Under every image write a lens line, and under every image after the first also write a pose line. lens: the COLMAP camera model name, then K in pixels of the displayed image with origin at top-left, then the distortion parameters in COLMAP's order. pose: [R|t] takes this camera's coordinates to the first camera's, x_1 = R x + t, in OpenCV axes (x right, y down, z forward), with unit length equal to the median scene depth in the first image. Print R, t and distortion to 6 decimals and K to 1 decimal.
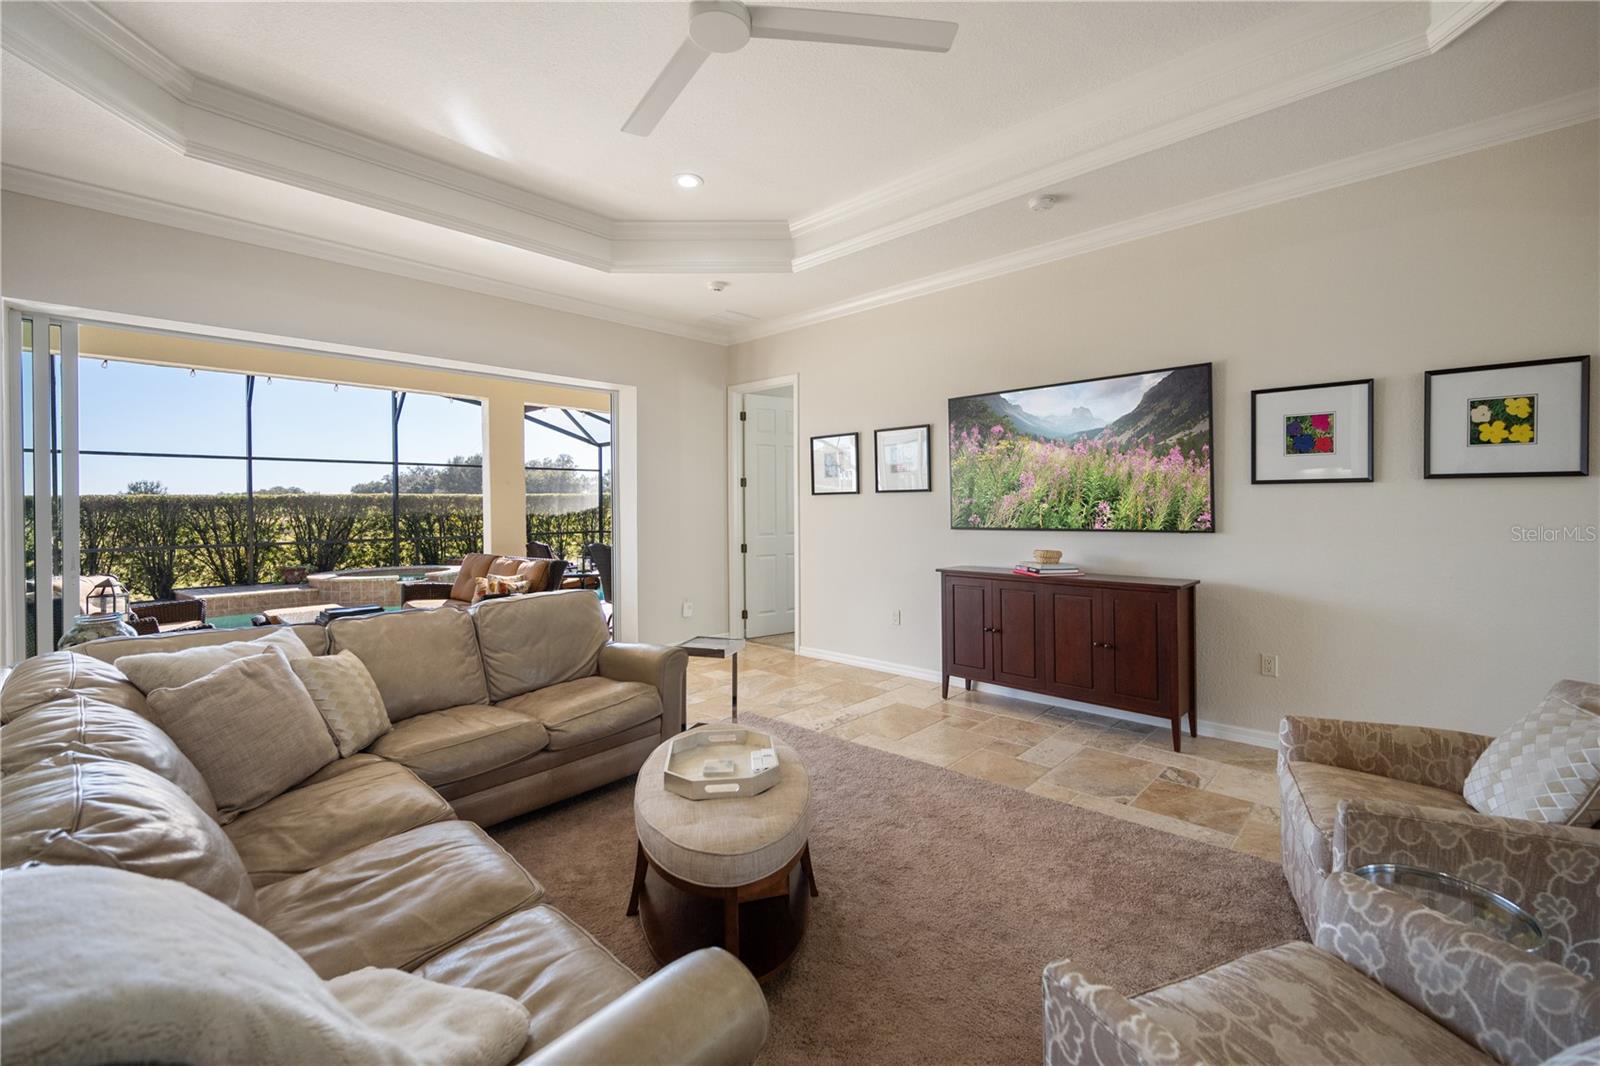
lens RADIAL K [[696.5, 0, 798.5], [0, 696.5, 498.2], [0, 0, 1]] dist [0.127013, -0.000030]
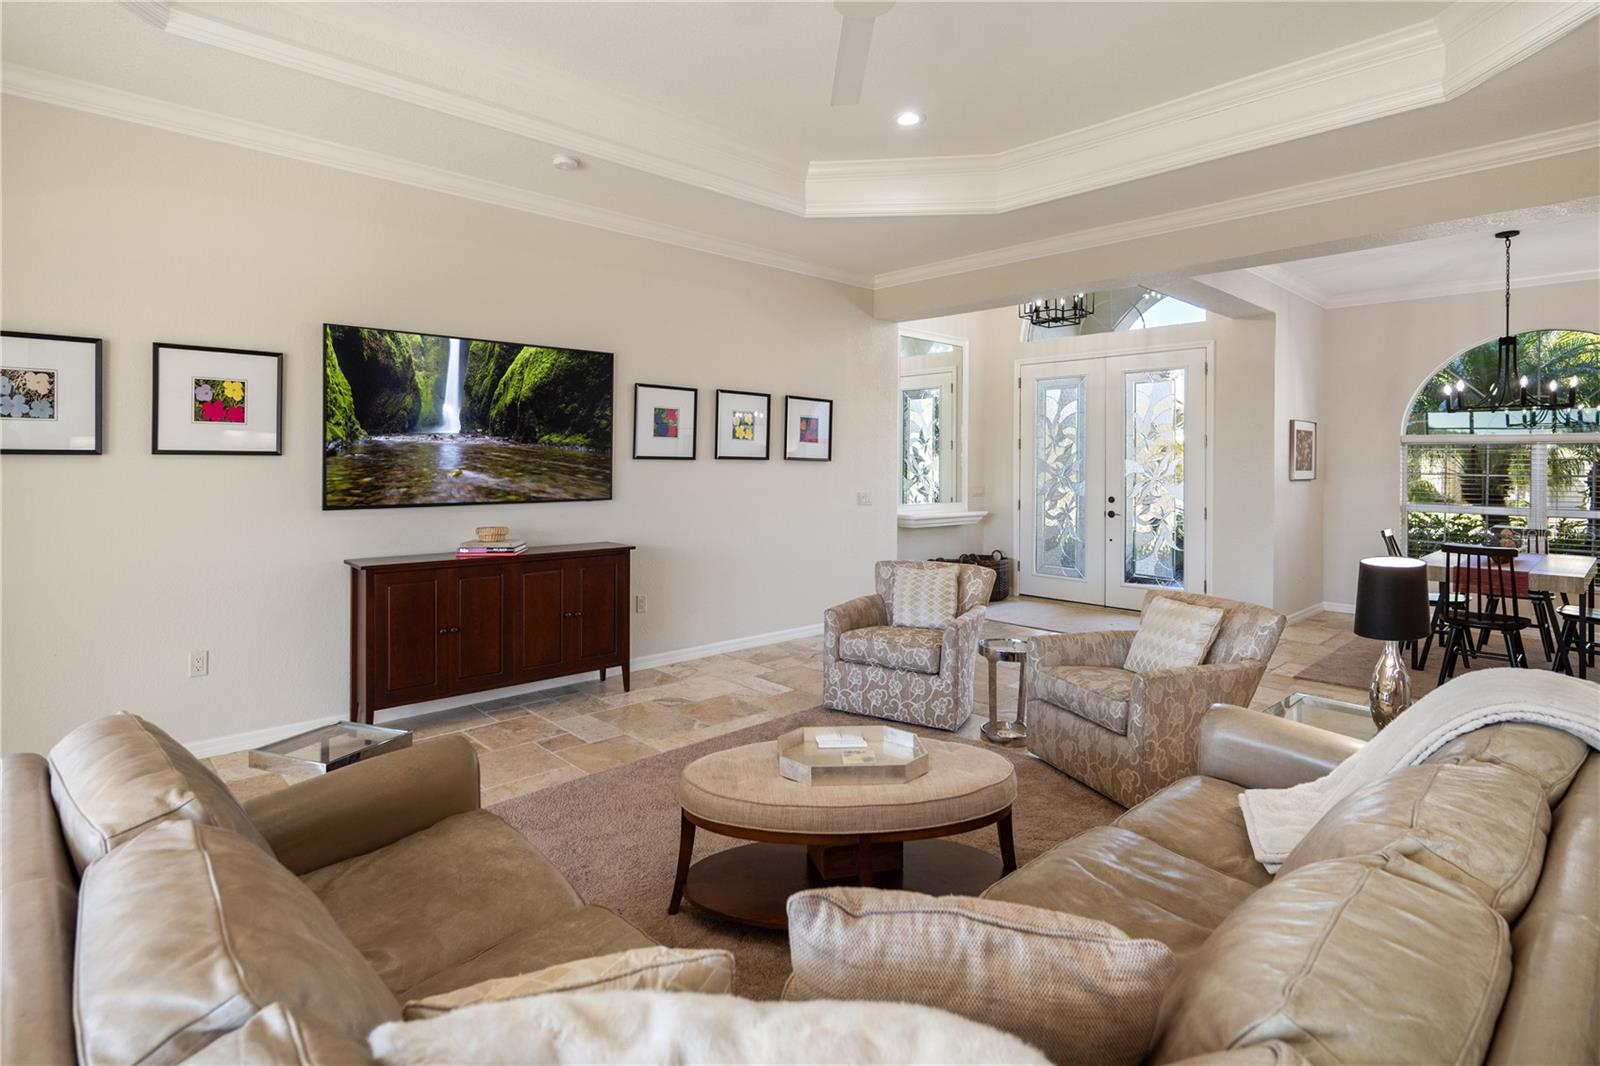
lens RADIAL K [[800.6, 0, 800.7], [0, 800.6, 450.1], [0, 0, 1]] dist [-0.000364, 0.000017]
pose [[0.086449, 0.038902, 0.995496, -0.691161], [-0.008105, 0.999232, -0.038344, 0.015348], [-0.996223, -0.004754, 0.086698, 0.598359]]
